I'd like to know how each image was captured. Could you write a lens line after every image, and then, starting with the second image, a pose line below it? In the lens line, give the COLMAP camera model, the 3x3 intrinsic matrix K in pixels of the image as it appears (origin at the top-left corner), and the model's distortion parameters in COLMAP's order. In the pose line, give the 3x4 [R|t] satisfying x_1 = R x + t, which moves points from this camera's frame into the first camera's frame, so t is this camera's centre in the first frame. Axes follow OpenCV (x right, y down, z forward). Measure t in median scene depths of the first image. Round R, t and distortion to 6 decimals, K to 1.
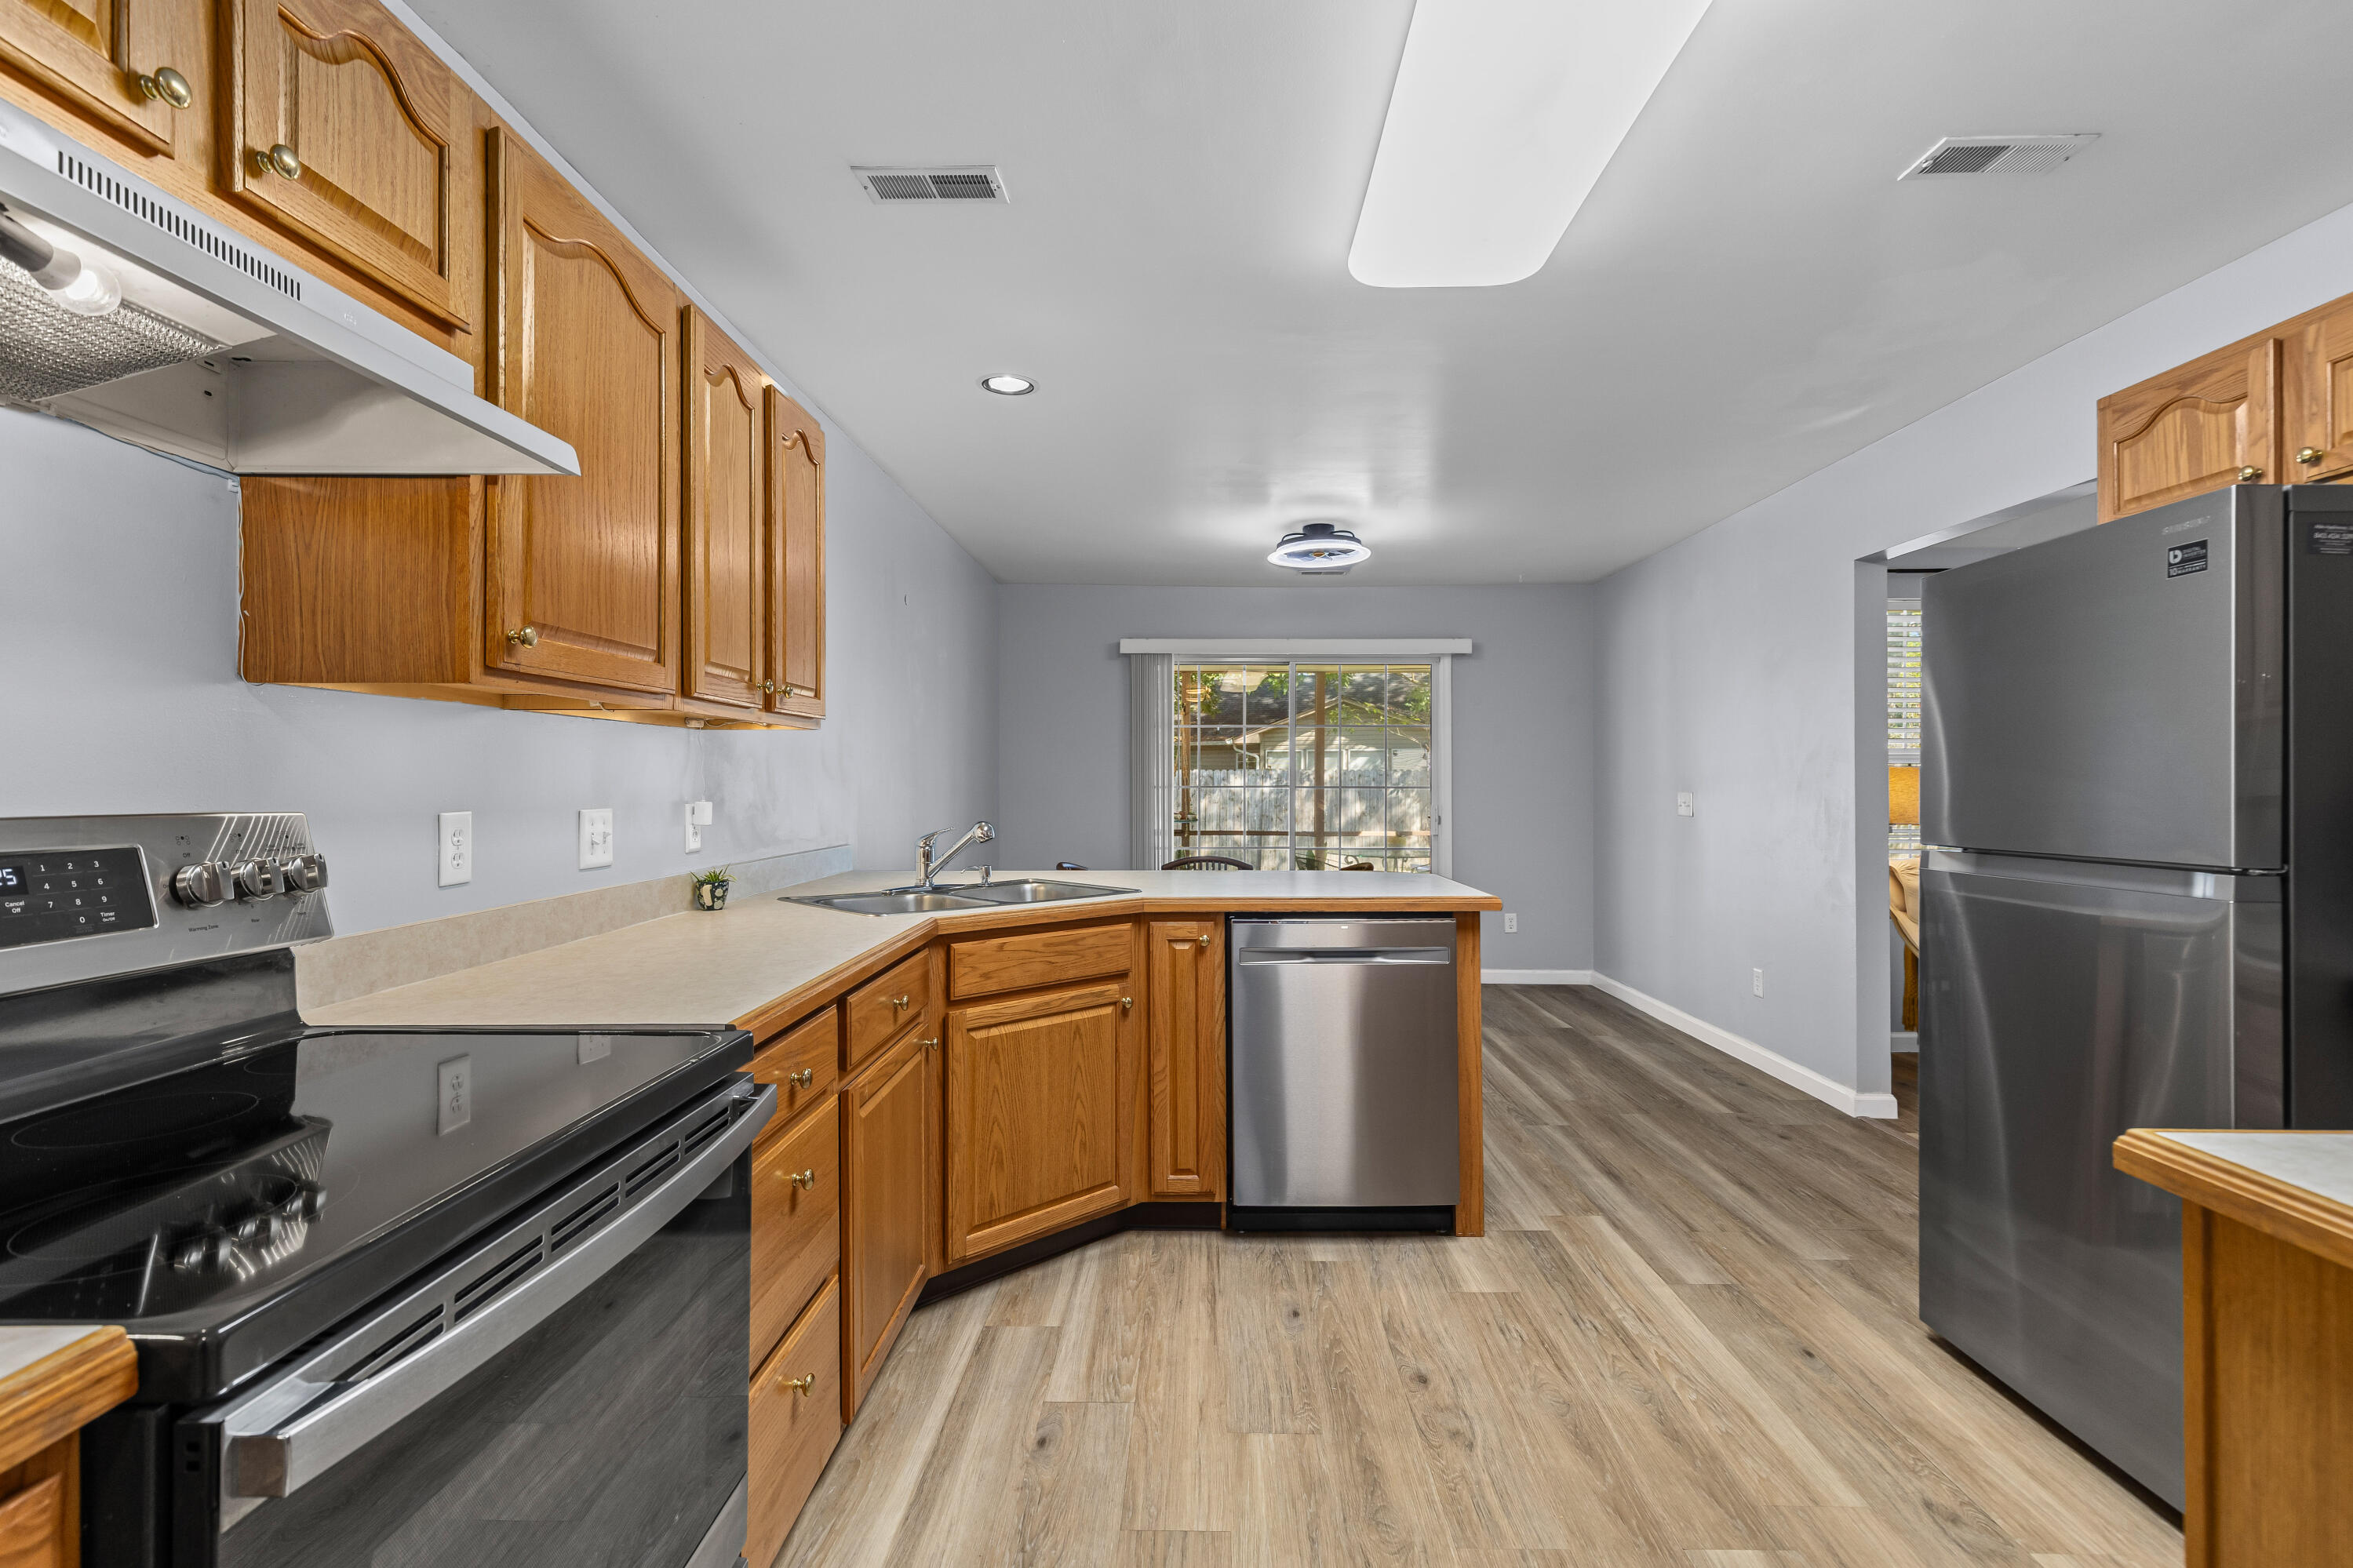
lens RADIAL K [[1060.3, 0, 1184.4], [0, 1060.3, 780.5], [0, 0, 1]] dist [0.007042, -0.000824]
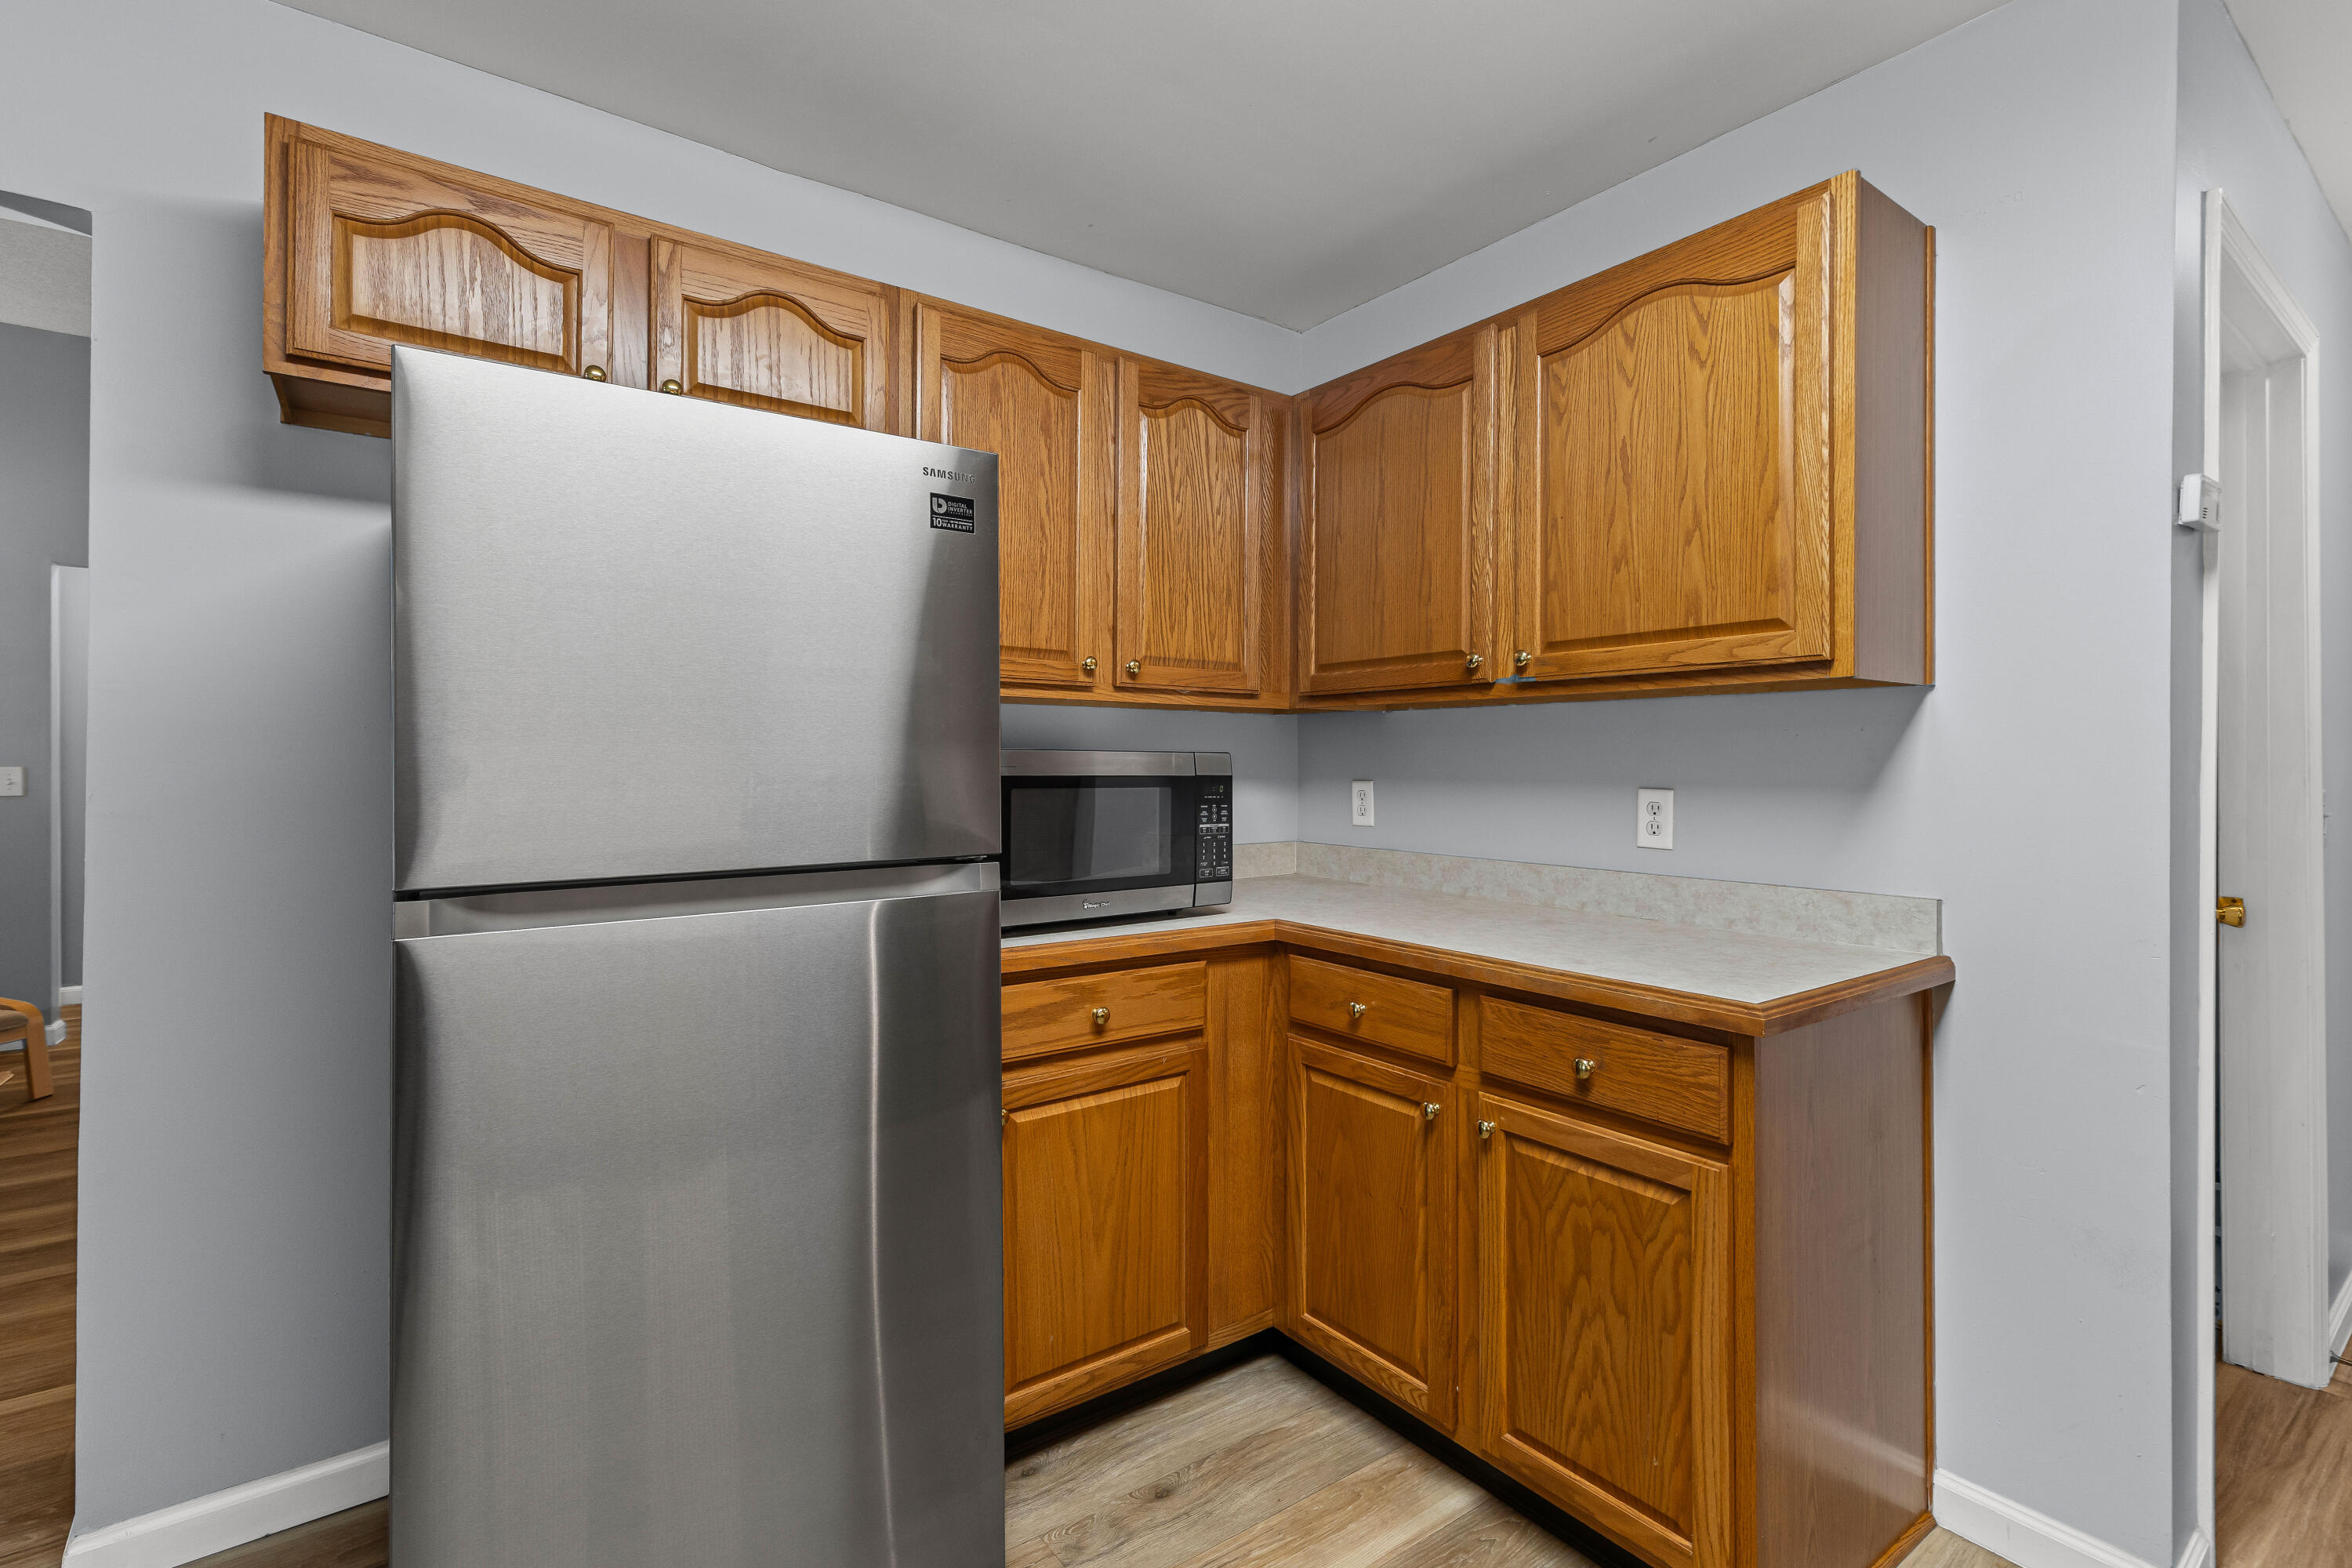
lens RADIAL K [[1060.0, 0, 1182.1], [0, 1060.0, 760.1], [0, 0, 1]] dist [0.007042, -0.000824]
pose [[-0.608116, 0.003229, 0.793841, 0.079018], [-0.001199, 0.999987, -0.004986, 0.001842], [-0.793847, -0.003984, -0.608104, 0.901874]]
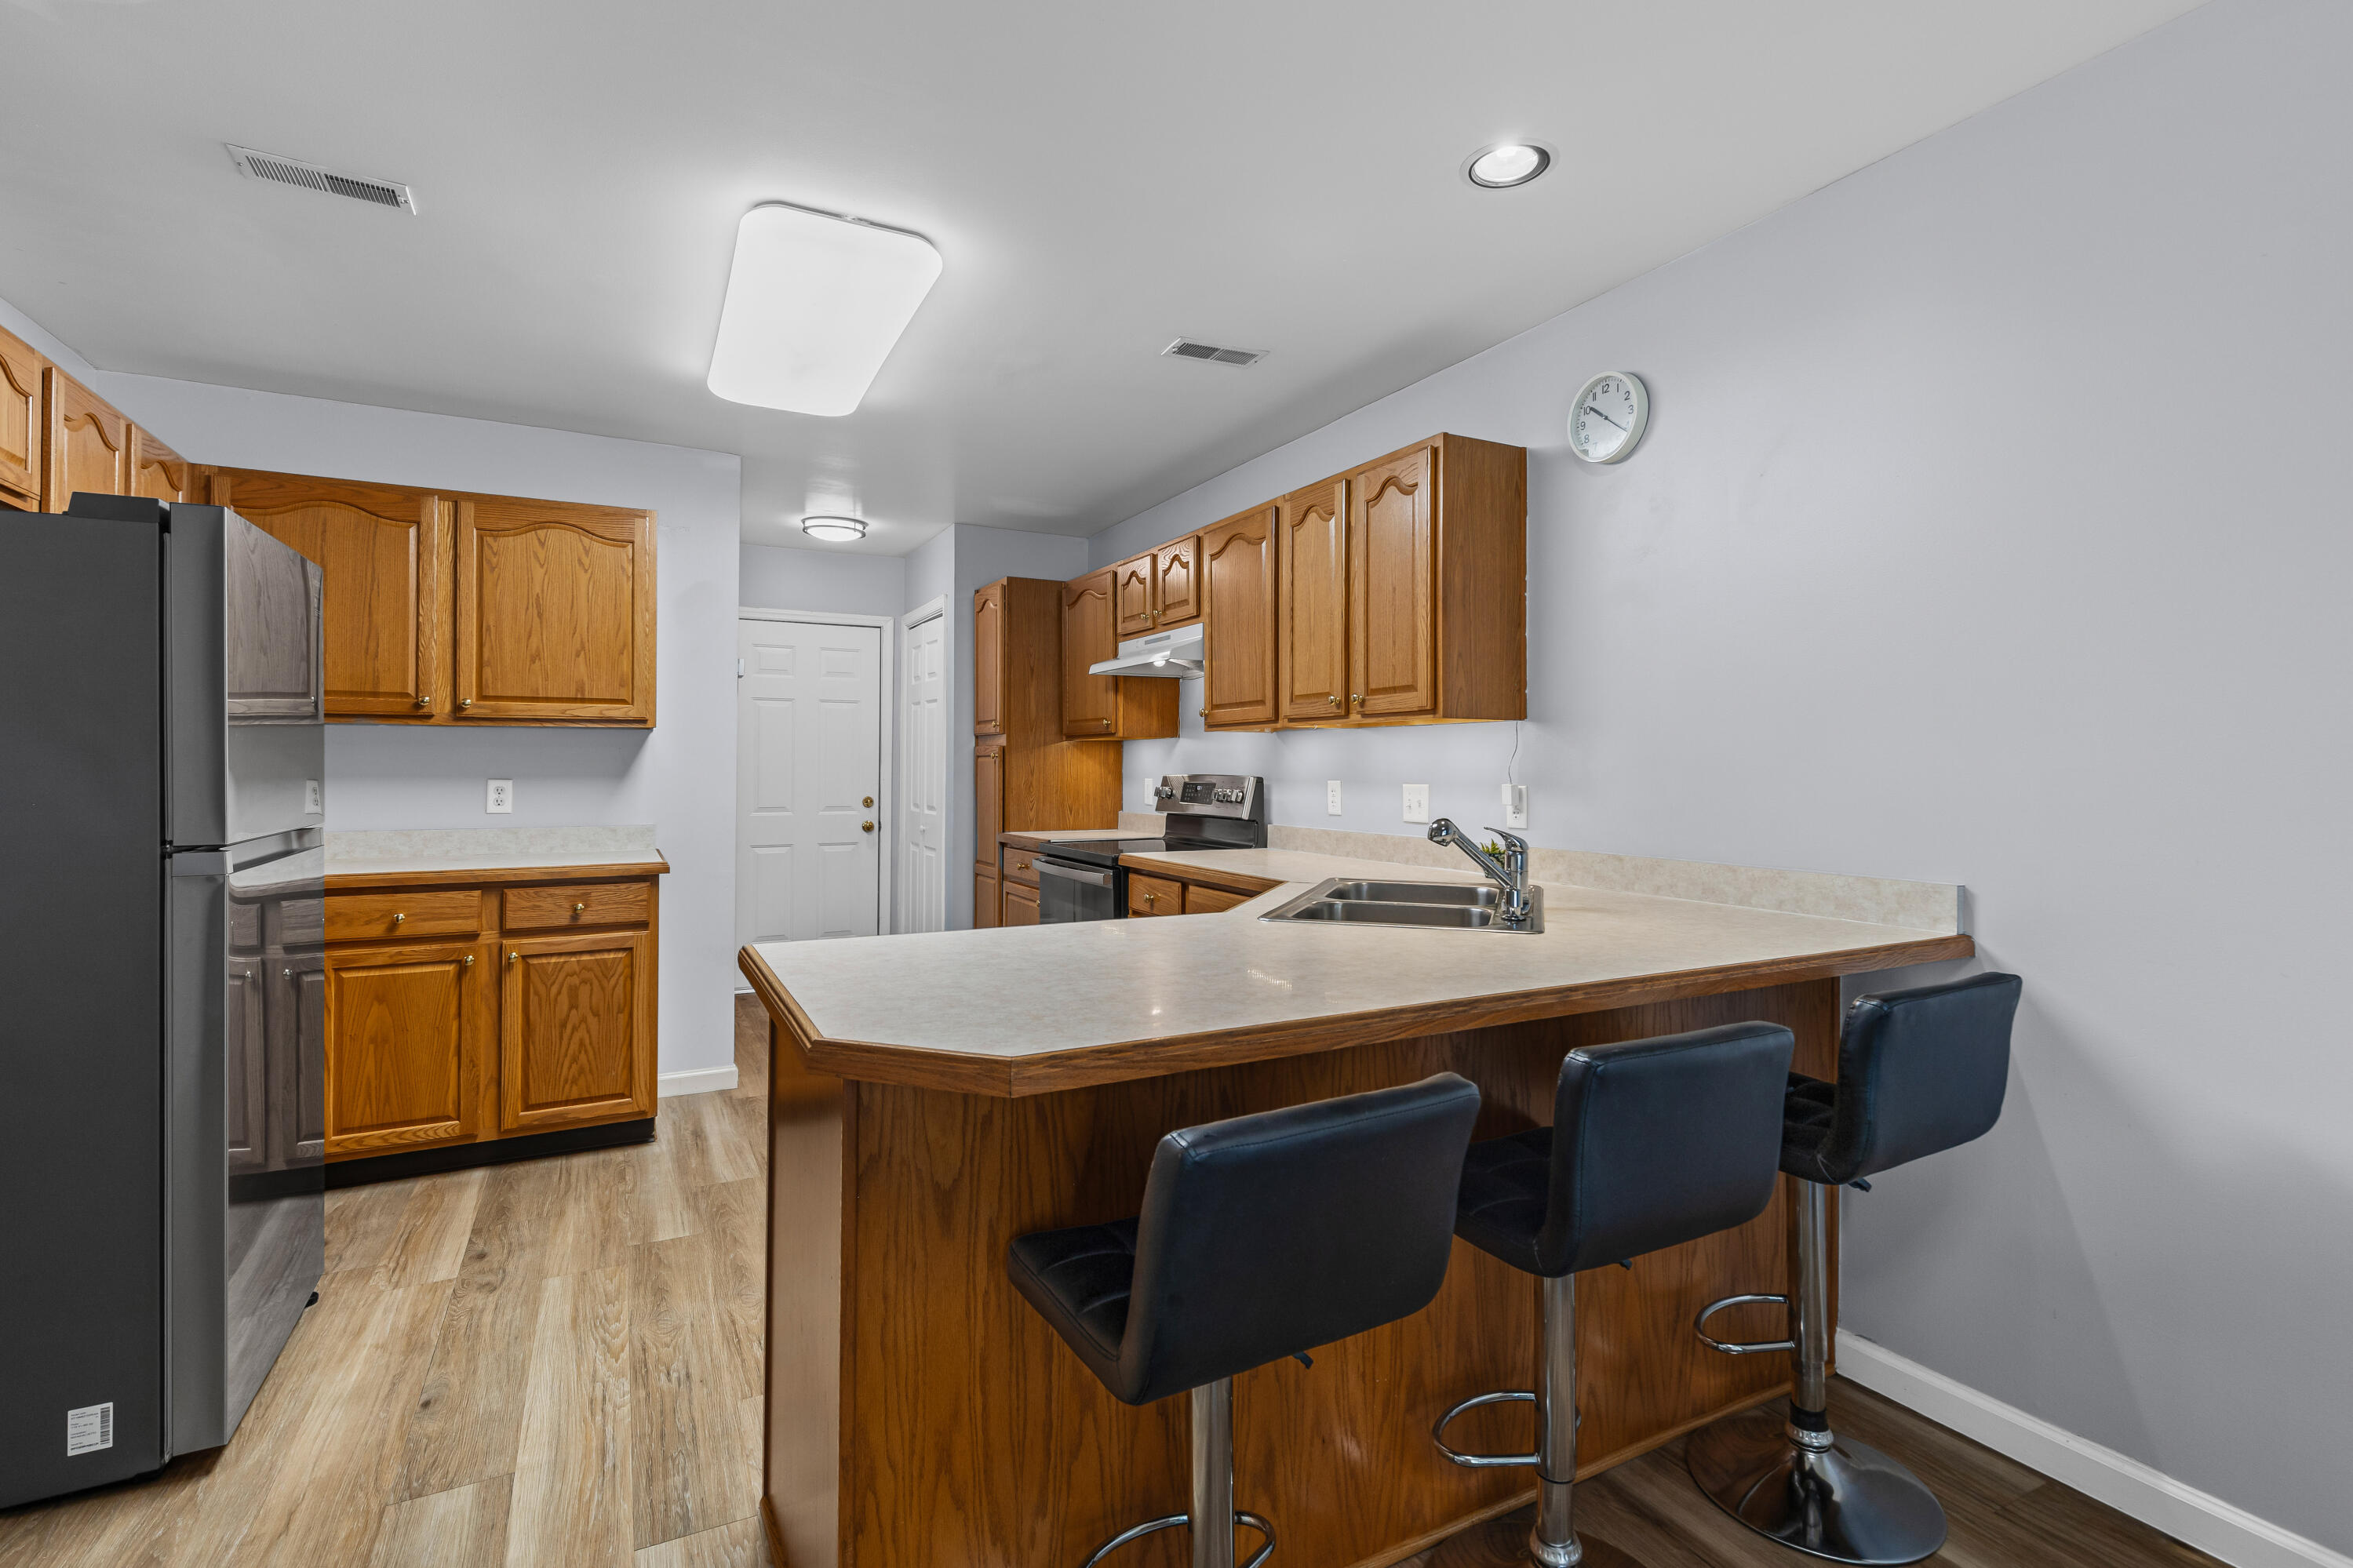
lens RADIAL K [[1060.3, 0, 1173.6], [0, 1060.3, 750.5], [0, 0, 1]] dist [0.007042, -0.000824]
pose [[-0.878110, -0.007507, -0.478399, 0.410276], [-0.001481, 0.999915, -0.012972, -0.001803], [0.478456, -0.010682, -0.878047, 1.841270]]
